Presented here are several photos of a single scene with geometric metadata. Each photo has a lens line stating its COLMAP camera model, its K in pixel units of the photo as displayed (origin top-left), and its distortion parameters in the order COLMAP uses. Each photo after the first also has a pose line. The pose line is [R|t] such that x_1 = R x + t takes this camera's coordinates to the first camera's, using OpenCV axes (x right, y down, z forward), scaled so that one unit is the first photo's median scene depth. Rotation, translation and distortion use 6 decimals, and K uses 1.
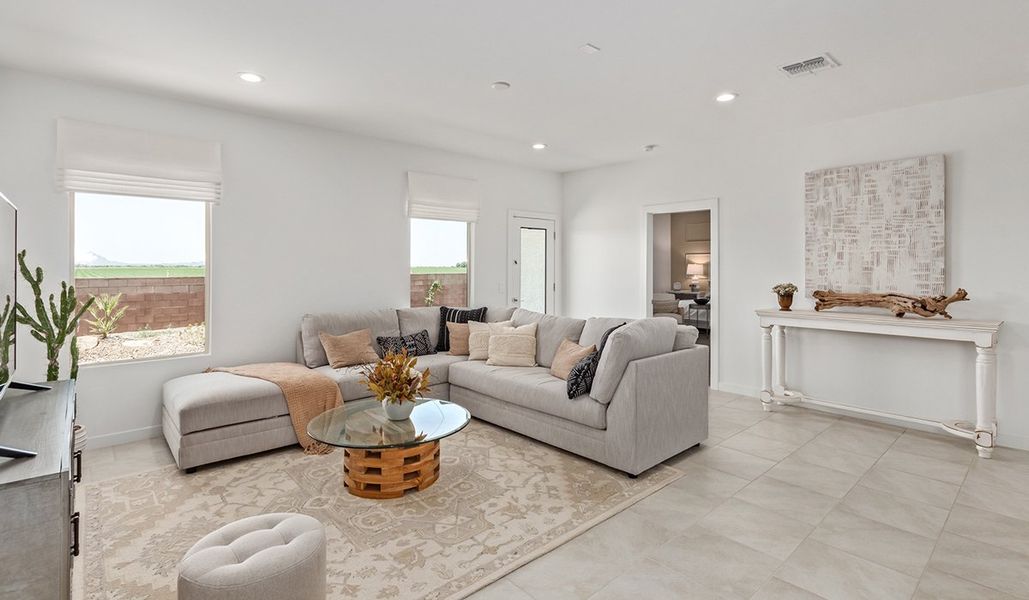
lens RADIAL K [[476.5, 0, 512.6], [0, 476.5, 263.7], [0, 0, 1]] dist [0.003511, 0.000492]
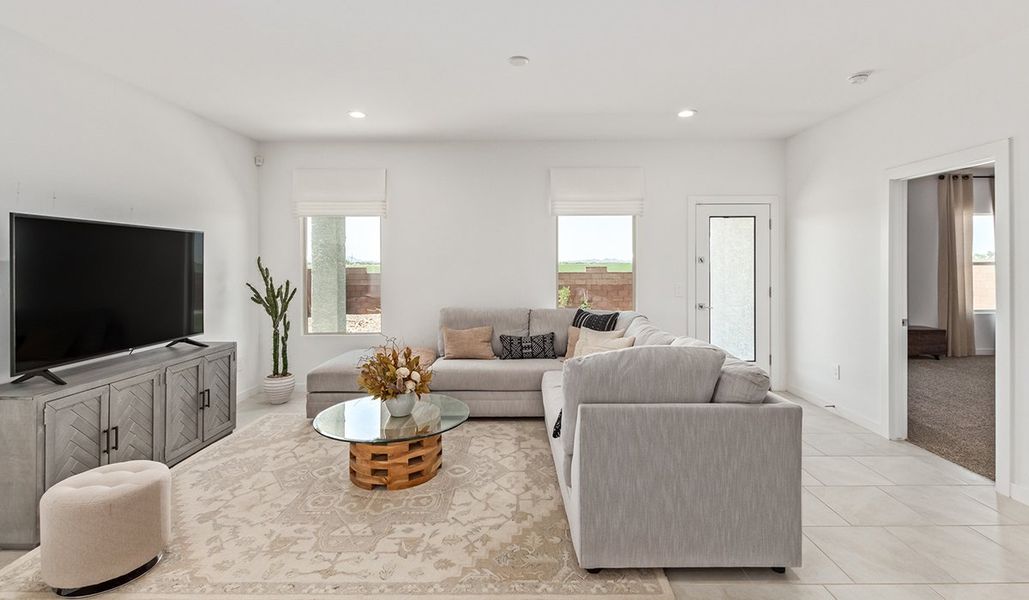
lens RADIAL K [[462.5, 0, 515.7], [0, 462.5, 261.4], [0, 0, 1]] dist [0.001960, 0.000297]
pose [[0.748852, -0.007546, -0.662694, 0.491505], [0.008214, 0.999964, -0.002104, -0.002919], [0.662686, -0.003868, 0.748888, 0.333122]]
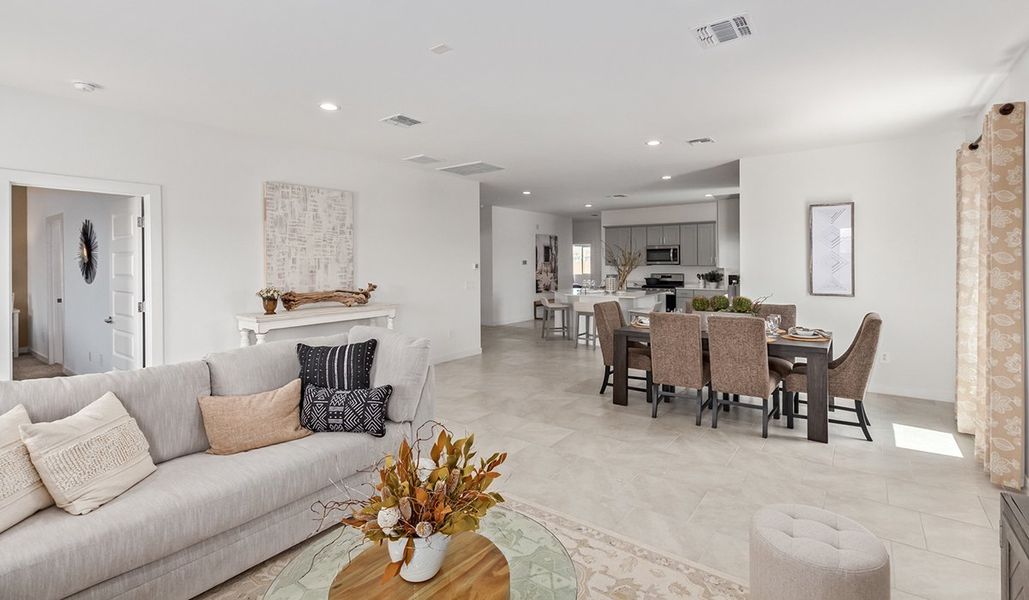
lens RADIAL K [[476.5, 0, 512.6], [0, 476.5, 263.7], [0, 0, 1]] dist [0.003511, 0.000492]
pose [[-0.199958, -0.000285, 0.979804, -0.618677], [0.001484, 0.999999, 0.000593, -0.011195], [-0.979803, 0.001572, -0.199957, 0.802024]]
